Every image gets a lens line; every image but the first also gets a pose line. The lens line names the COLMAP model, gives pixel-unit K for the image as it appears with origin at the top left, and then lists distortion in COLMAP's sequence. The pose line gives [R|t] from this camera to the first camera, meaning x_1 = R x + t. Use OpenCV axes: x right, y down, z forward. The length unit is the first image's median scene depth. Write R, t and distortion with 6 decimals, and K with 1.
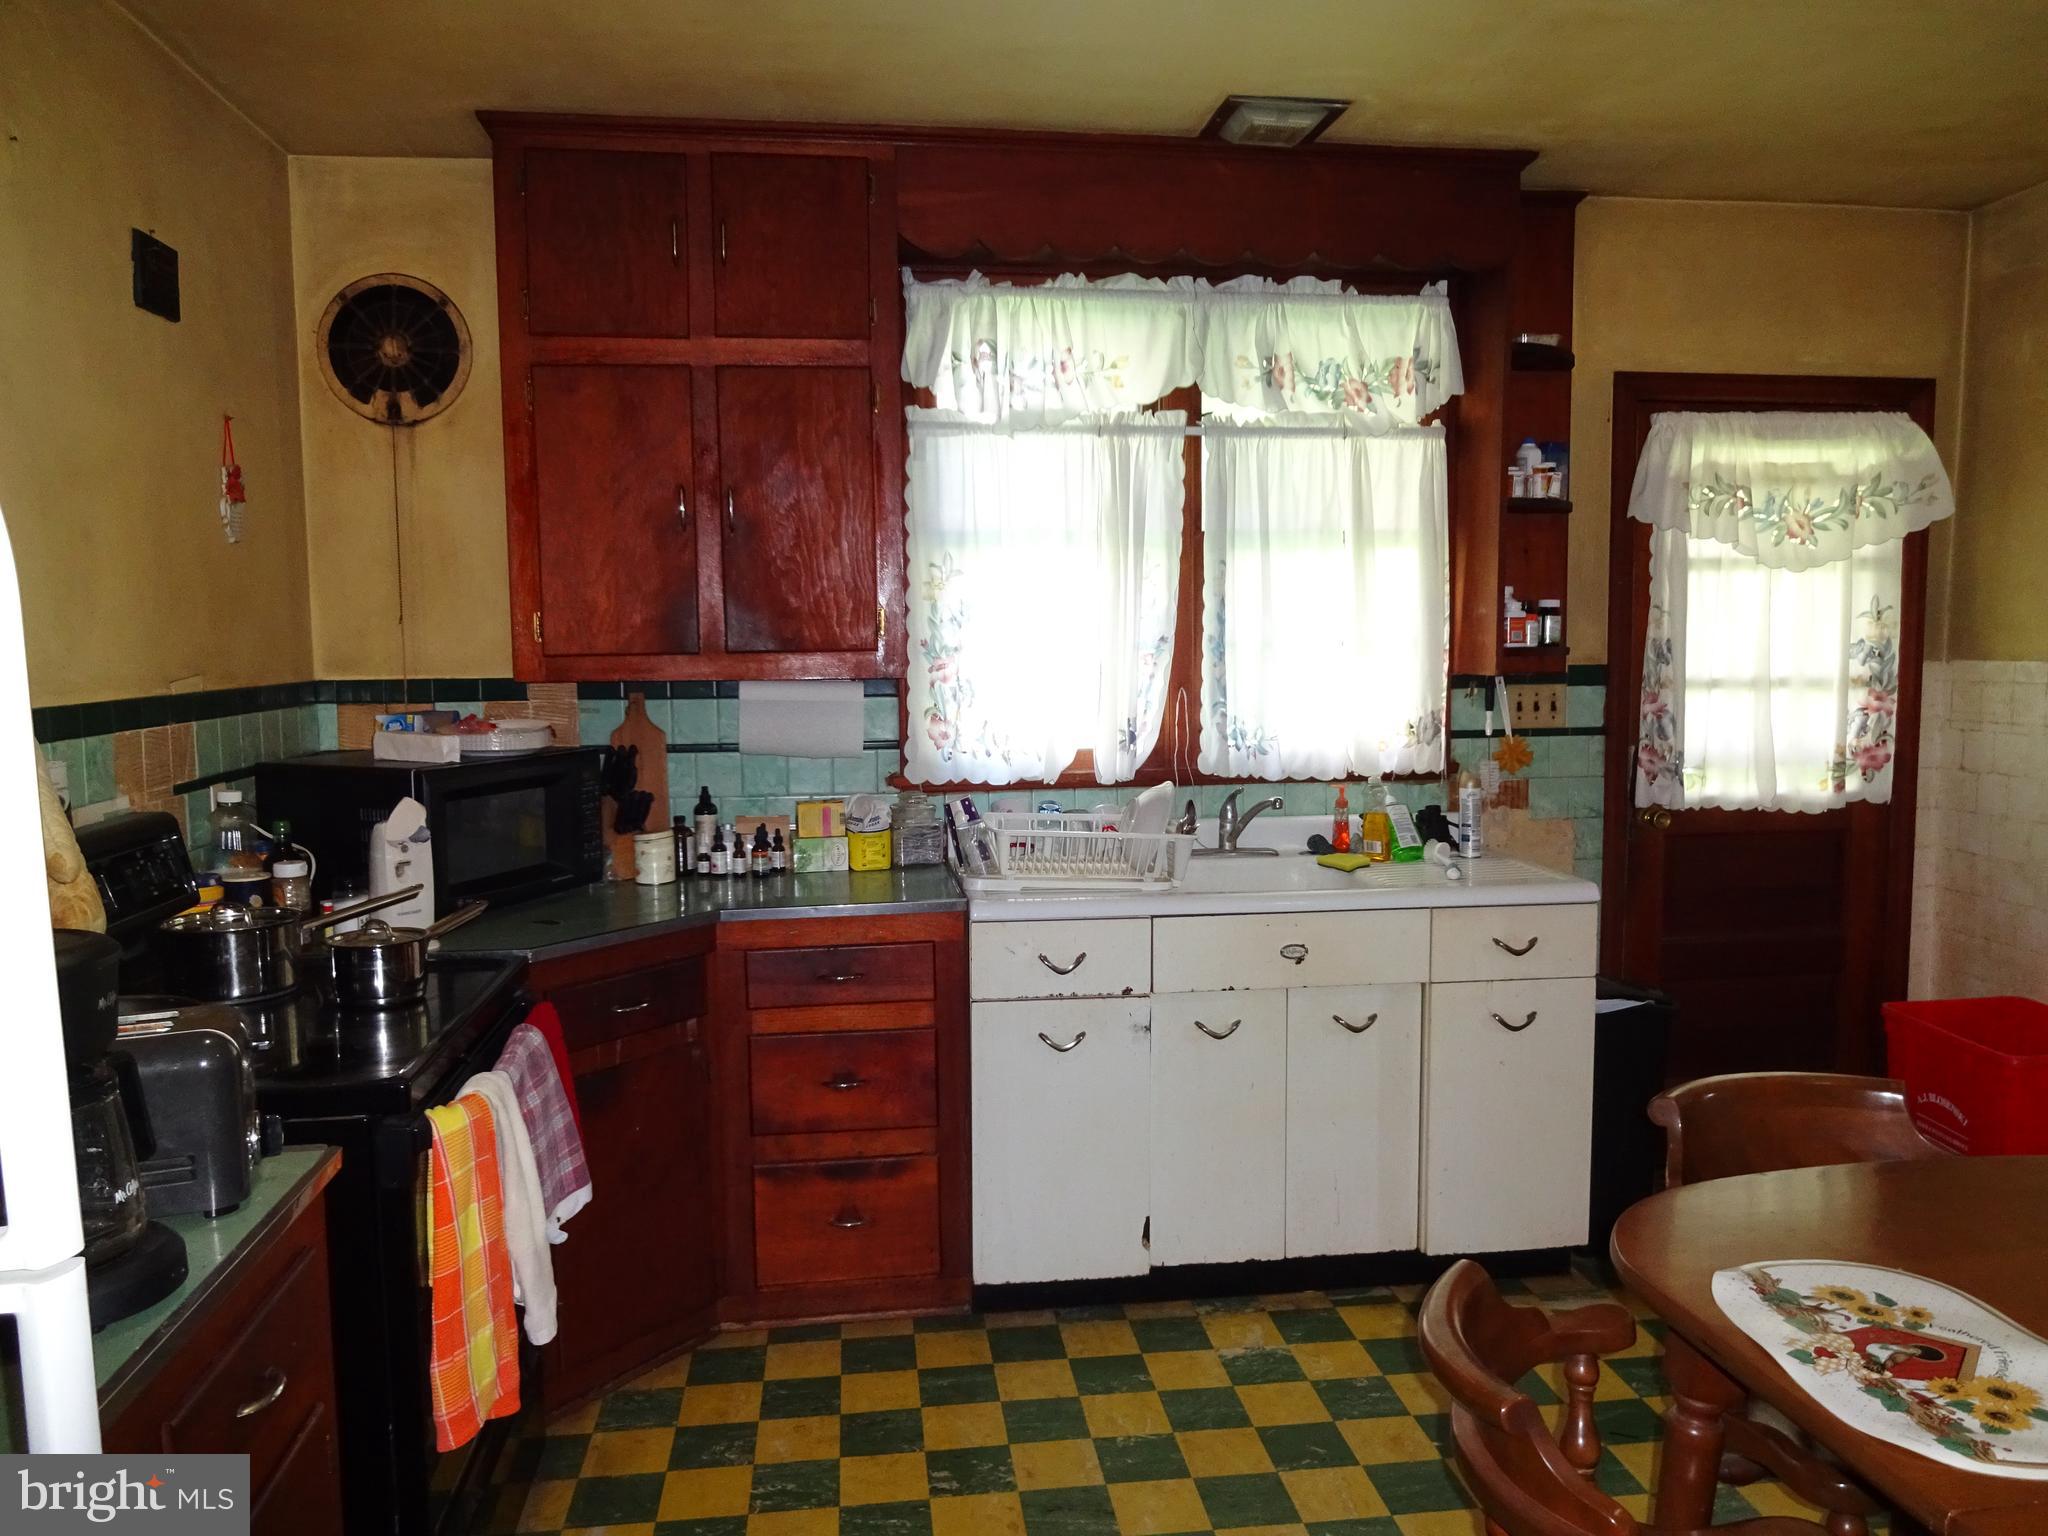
lens RADIAL K [[1502.2, 0, 1030.0], [0, 1502.2, 772.1], [0, 0, 1]] dist [-0.011509, -0.012287]
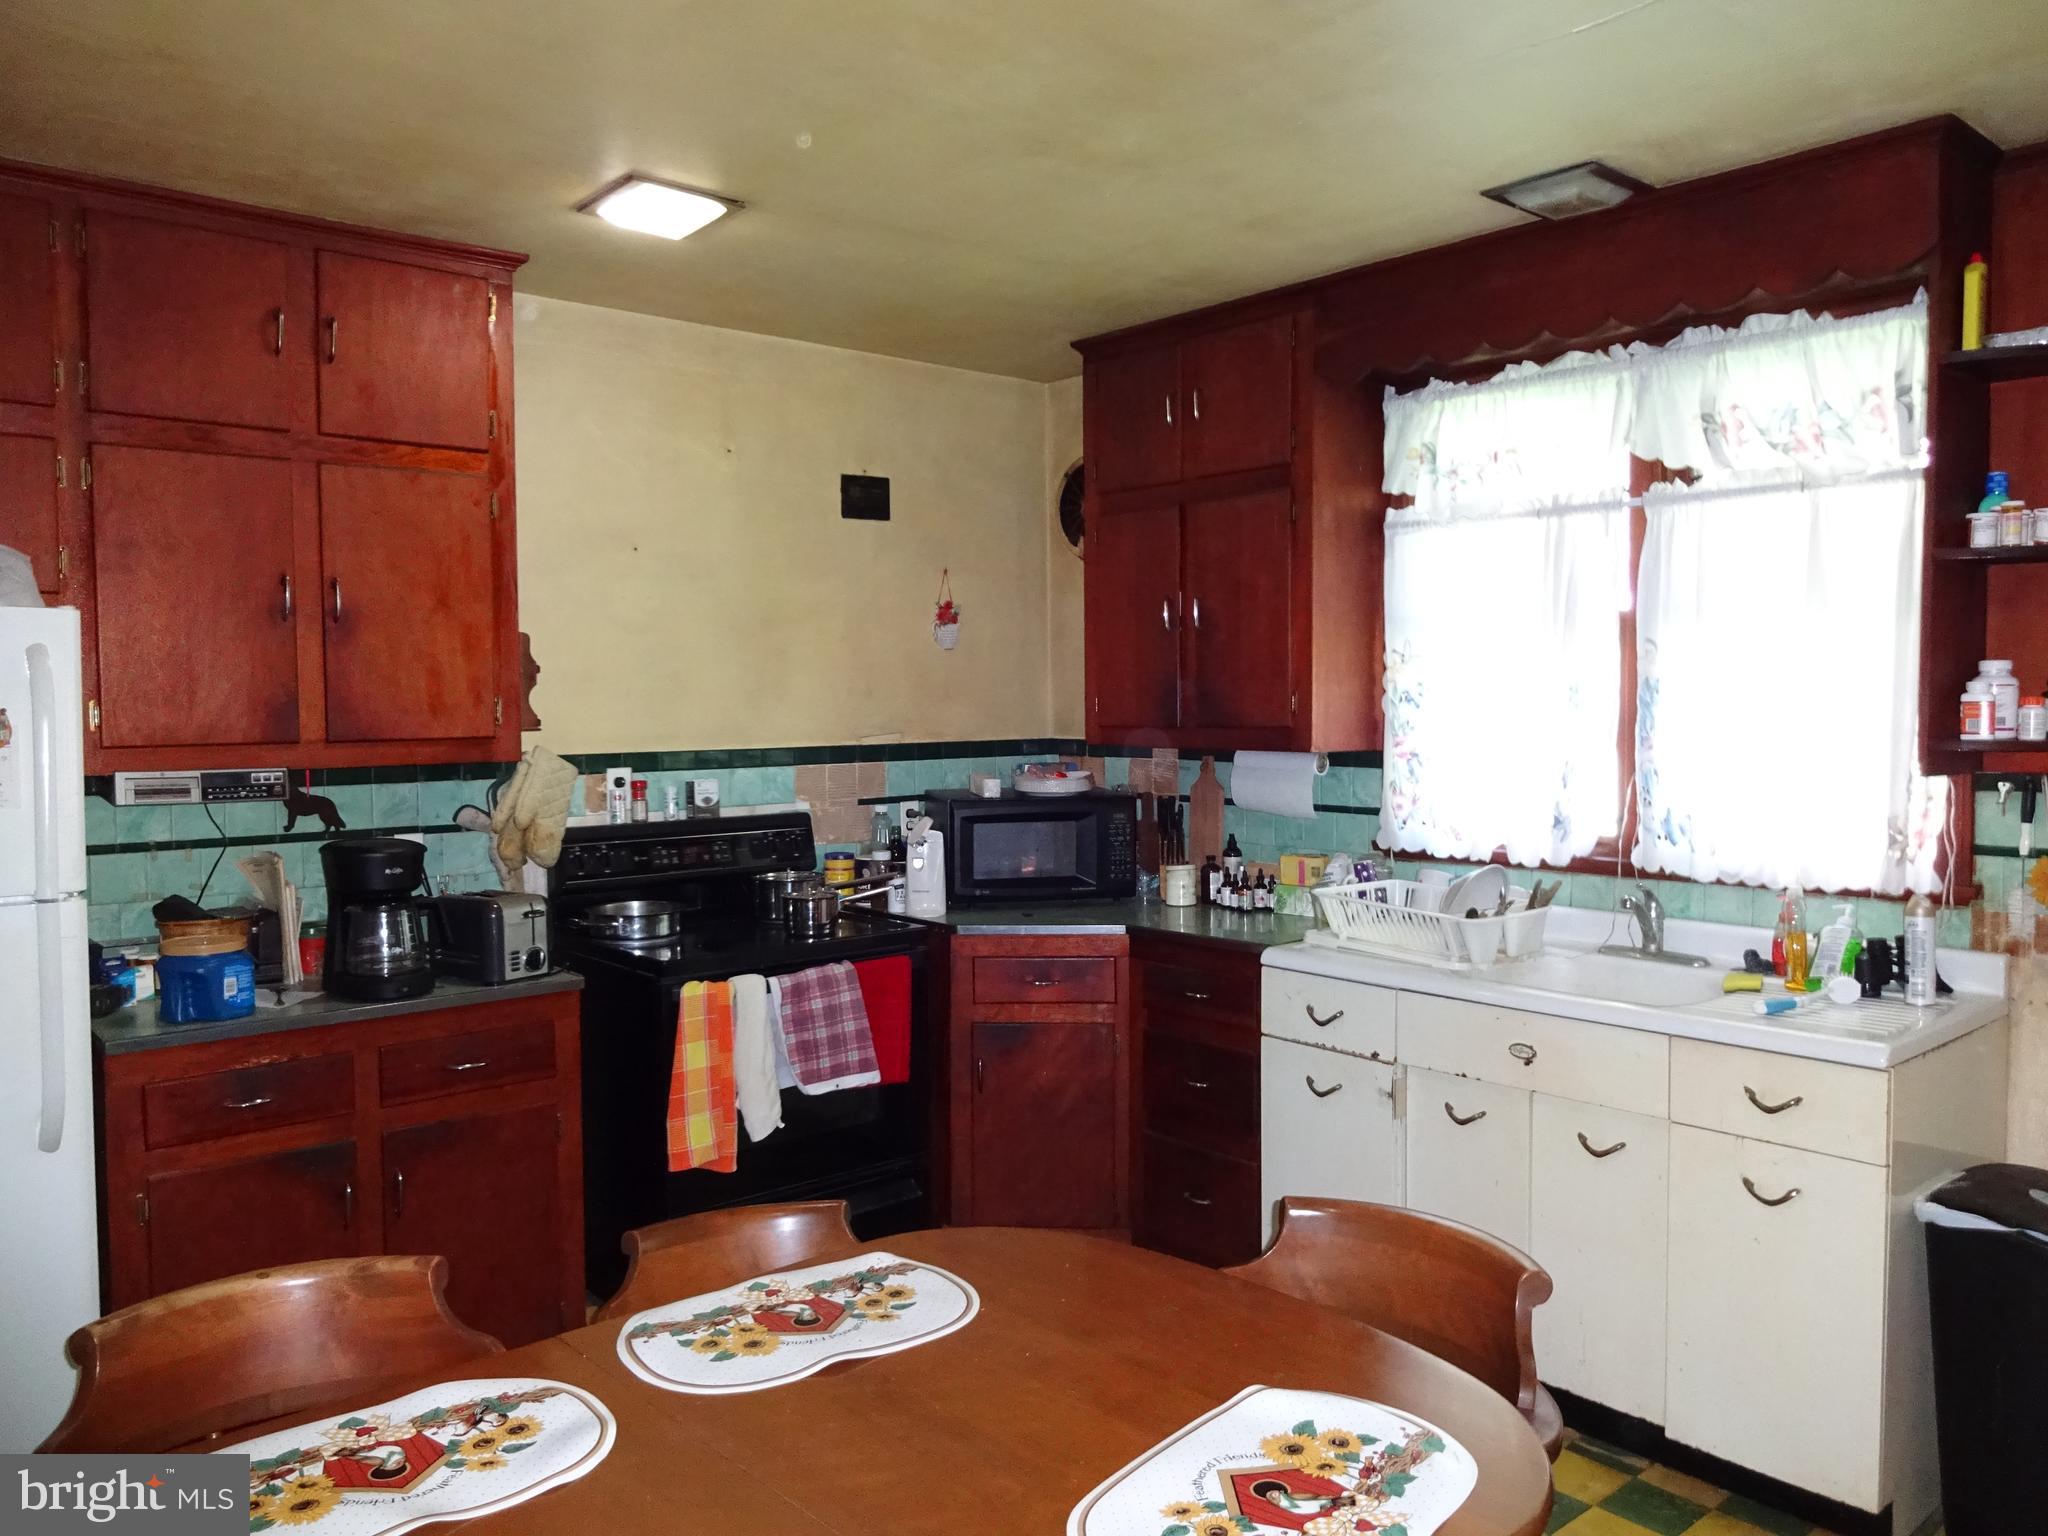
lens RADIAL K [[1502.2, 0, 1030.6], [0, 1502.2, 763.8], [0, 0, 1]] dist [-0.011509, -0.012287]
pose [[0.553973, 0.042965, -0.831425, 0.714951], [-0.074843, 0.997194, 0.001664, -0.037741], [0.829164, 0.061305, 0.555634, 0.177499]]
